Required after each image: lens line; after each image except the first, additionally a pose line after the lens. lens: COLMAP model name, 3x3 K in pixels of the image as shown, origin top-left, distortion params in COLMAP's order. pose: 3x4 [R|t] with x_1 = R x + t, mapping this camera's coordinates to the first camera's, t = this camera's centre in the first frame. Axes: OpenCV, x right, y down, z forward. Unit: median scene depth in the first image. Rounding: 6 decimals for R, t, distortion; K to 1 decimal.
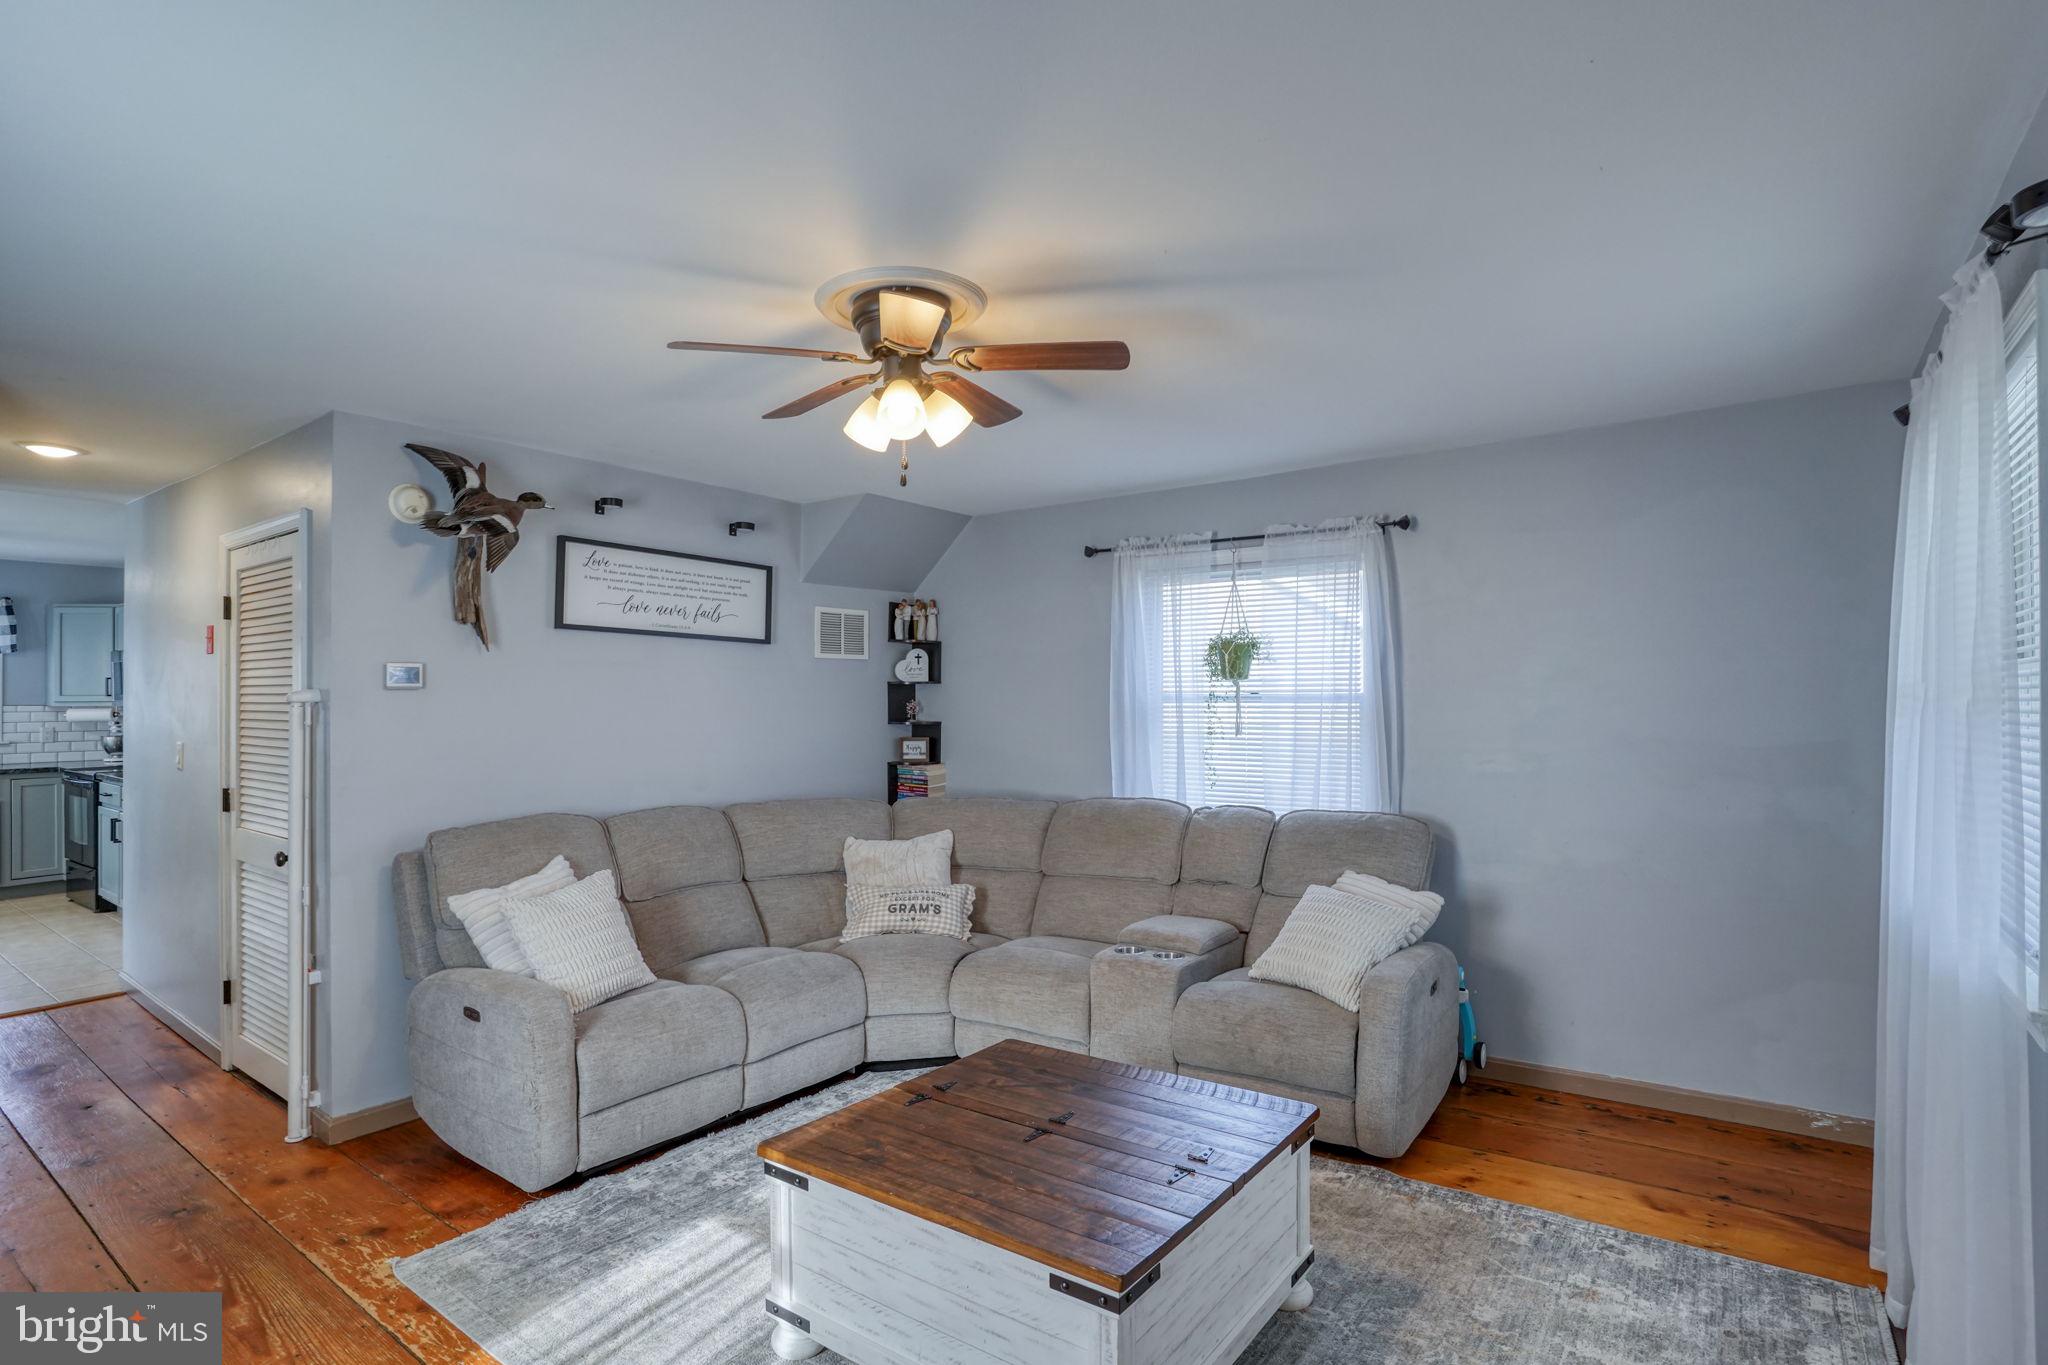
lens RADIAL K [[1009.1, 0, 1032.3], [0, 1009.1, 663.0], [0, 0, 1]] dist [-0.078418, 0.041258]
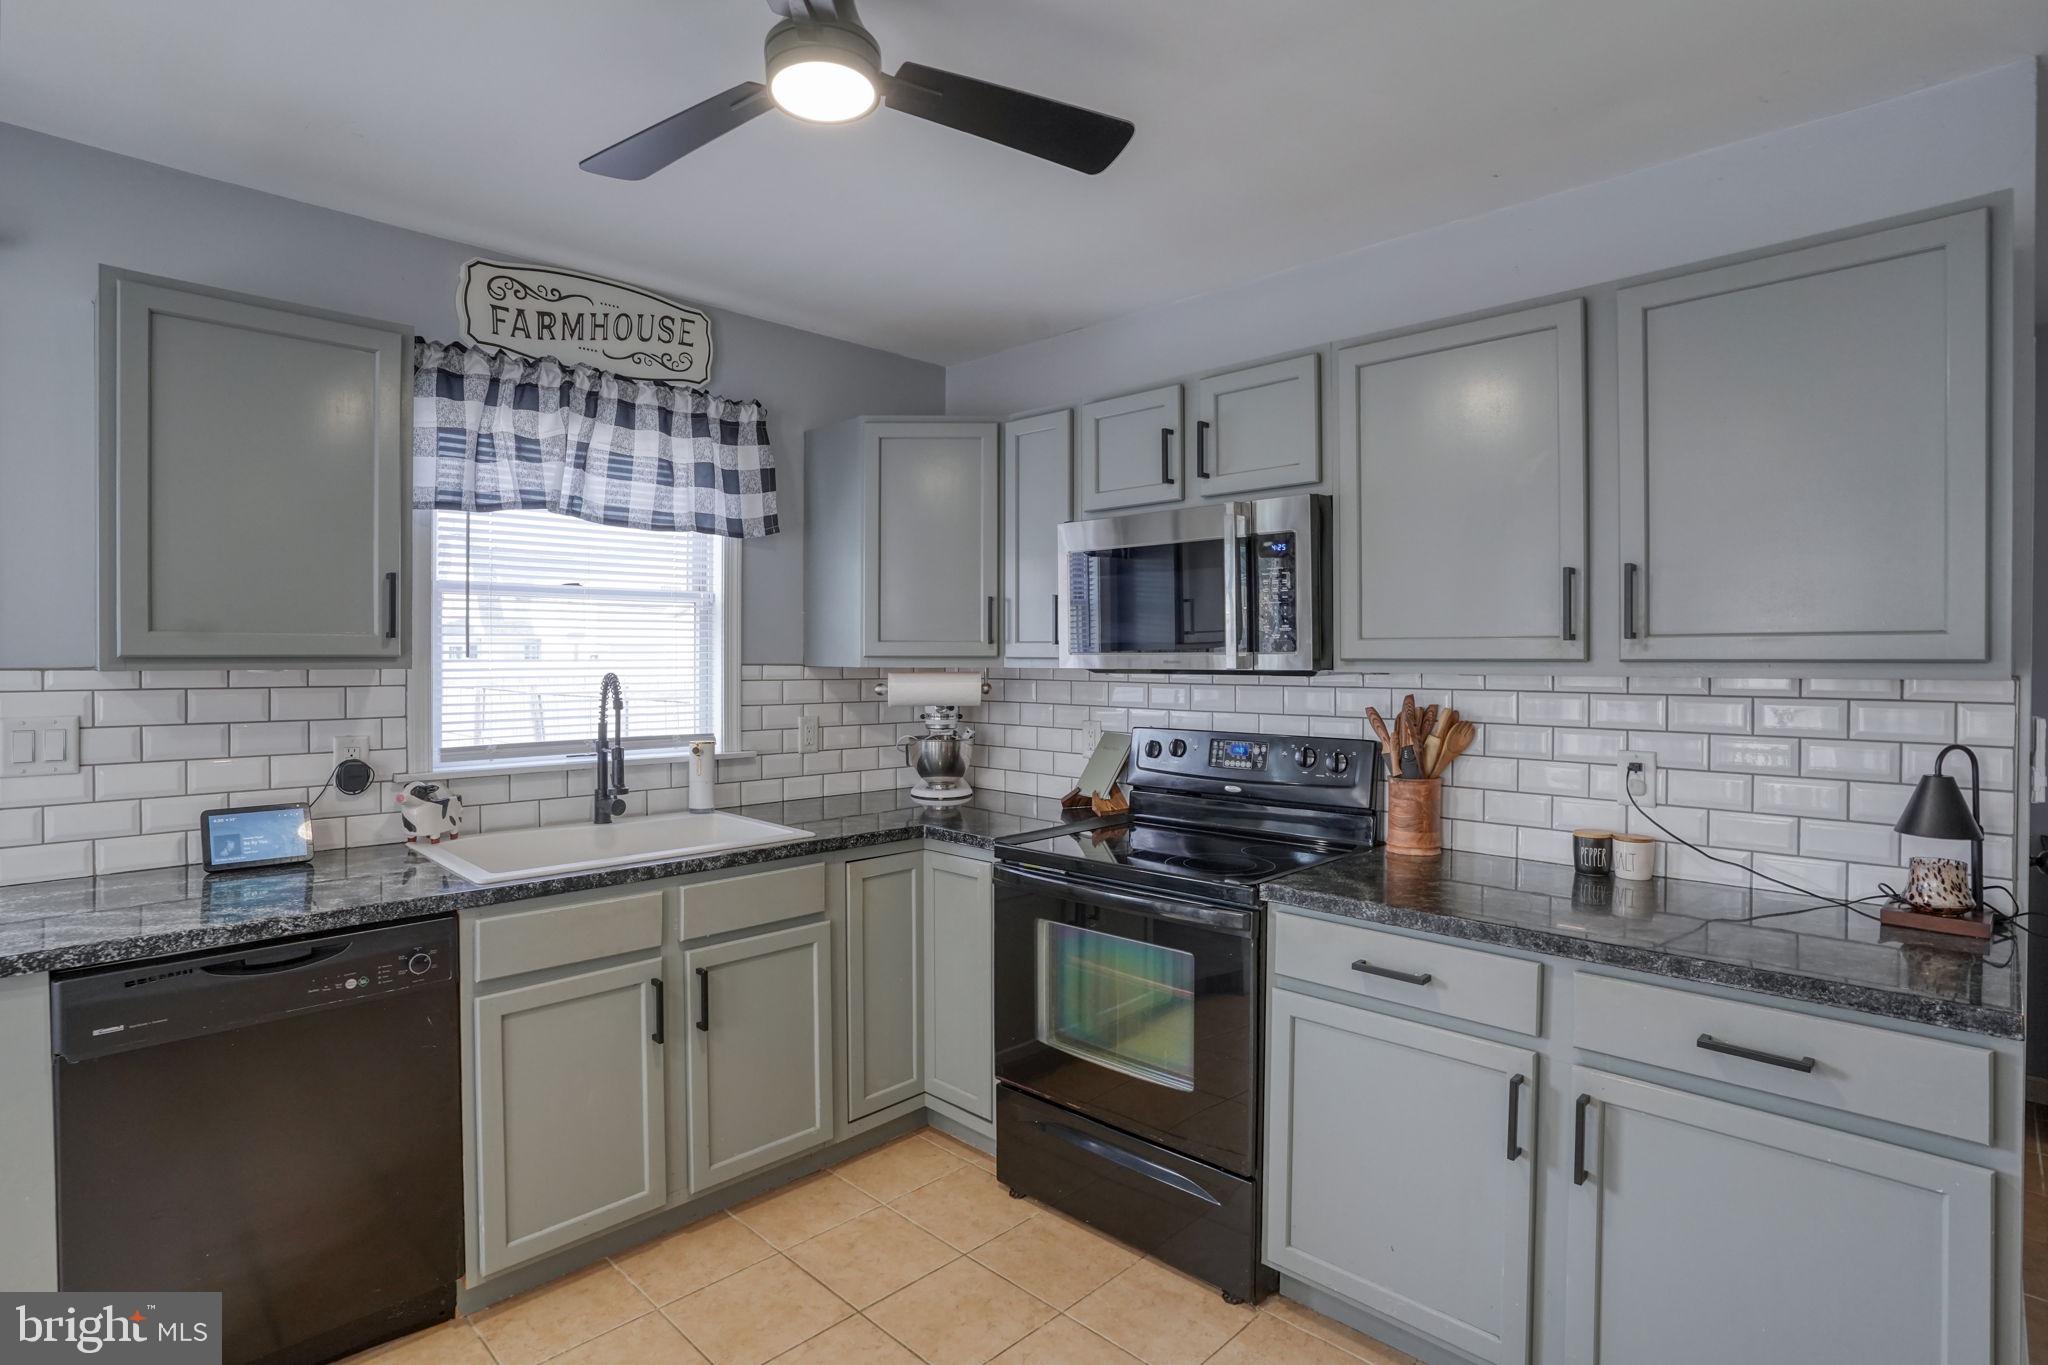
lens RADIAL K [[1004.6, 0, 1024.6], [0, 1004.6, 658.9], [0, 0, 1]] dist [-0.074942, 0.037938]
pose [[0.989782, 0.012411, -0.142048, -0.879774], [-0.008050, 0.999480, 0.031234, 0.027212], [0.142362, -0.029771, 0.989367, 0.595743]]
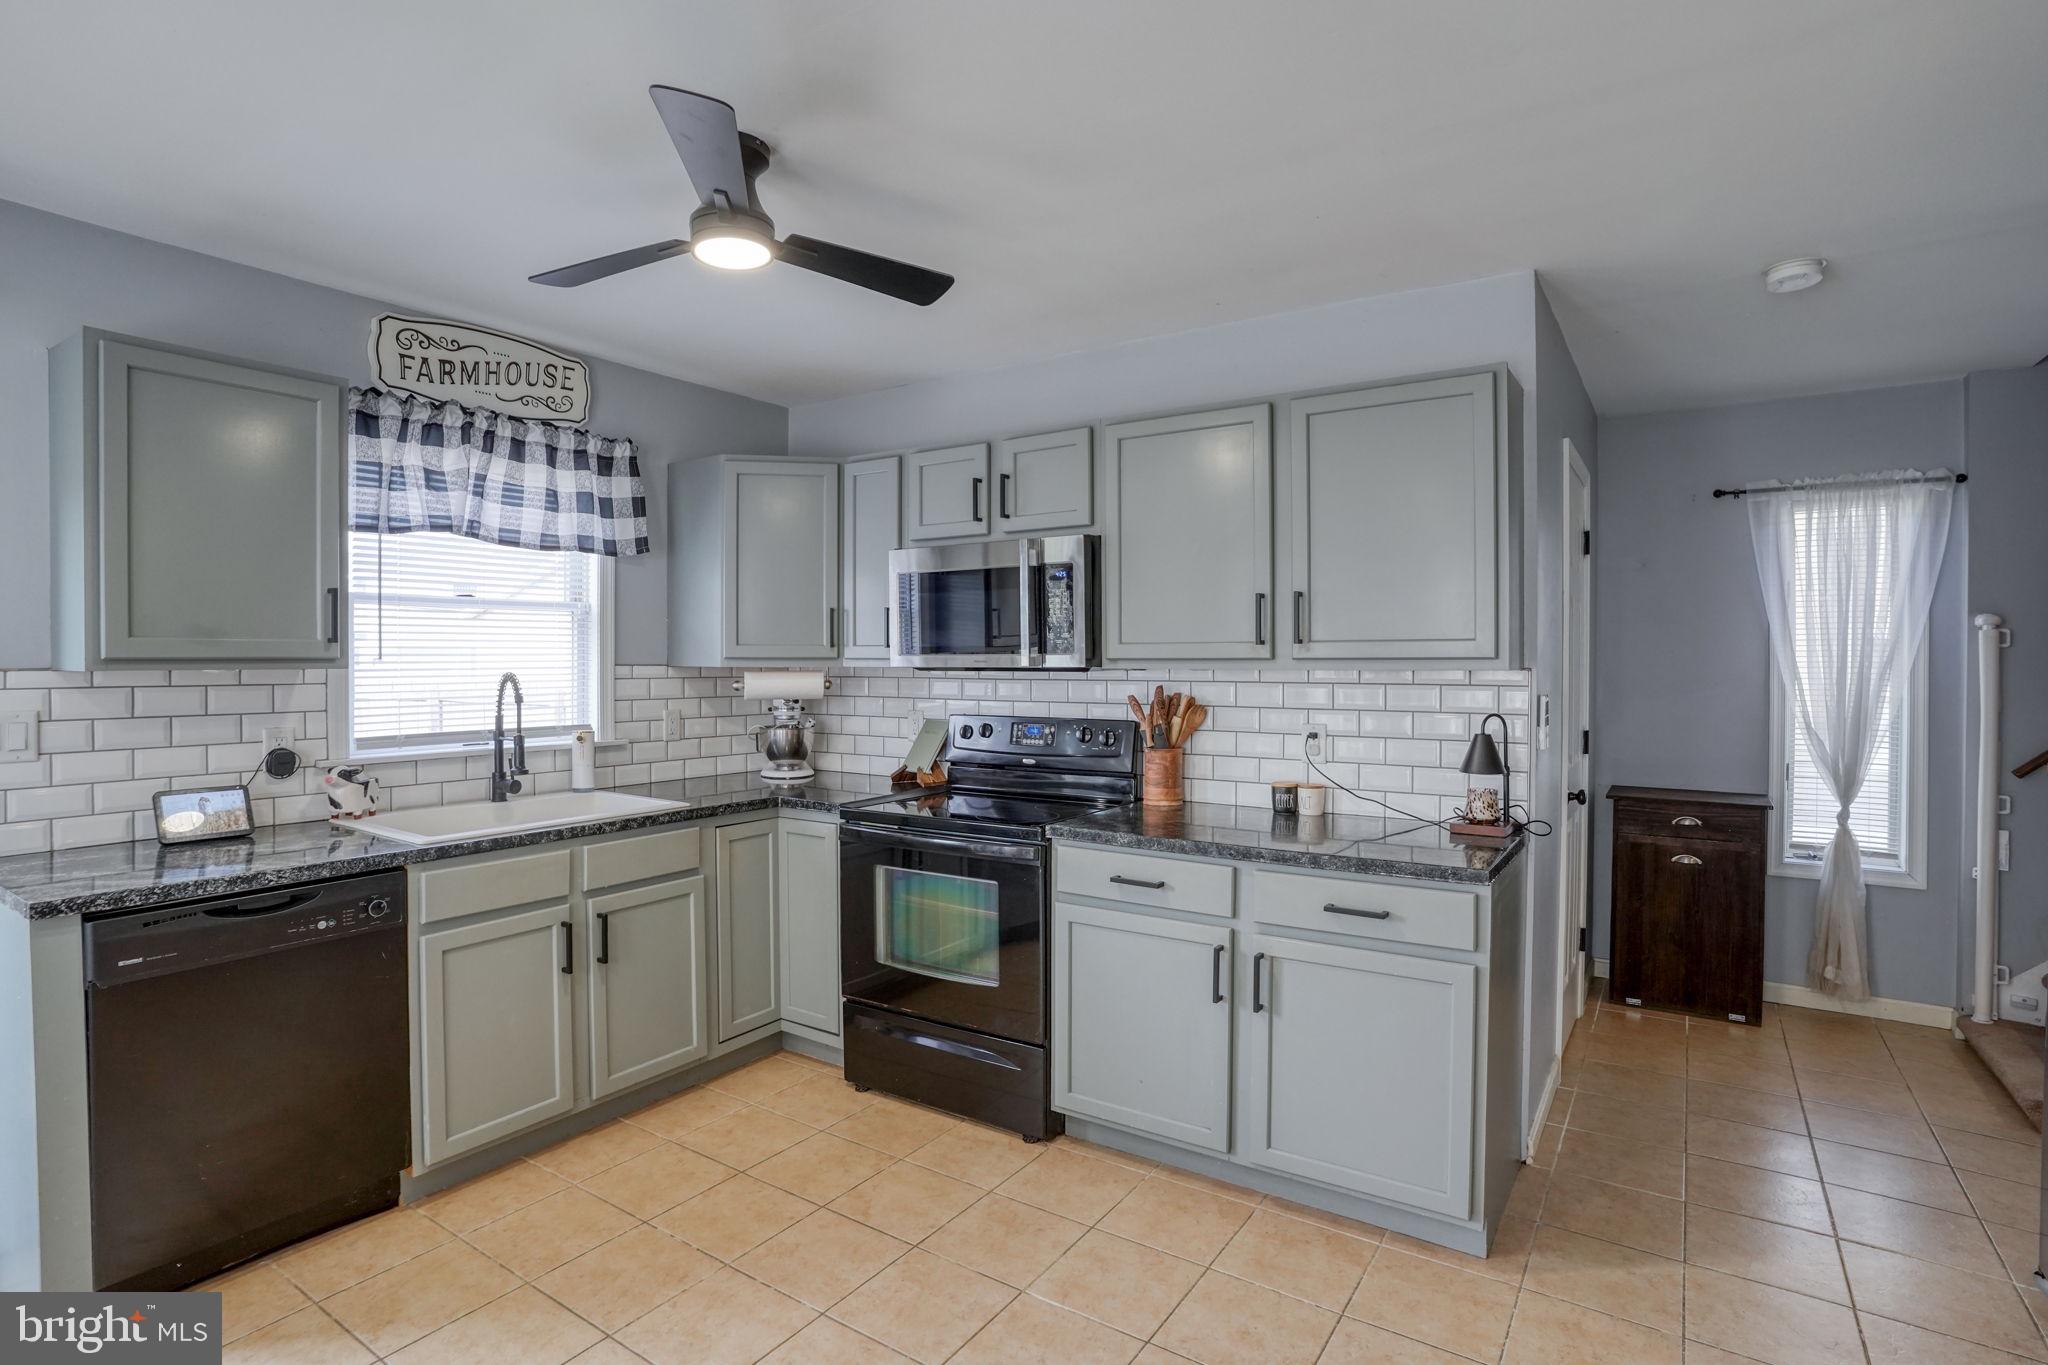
lens RADIAL K [[1009.1, 0, 1032.3], [0, 1009.1, 663.0], [0, 0, 1]] dist [-0.078418, 0.041258]
pose [[0.998675, 0.009460, 0.050576, -0.878270], [-0.011058, 0.999445, 0.031410, 0.025121], [-0.050251, -0.031928, 0.998226, 0.497429]]
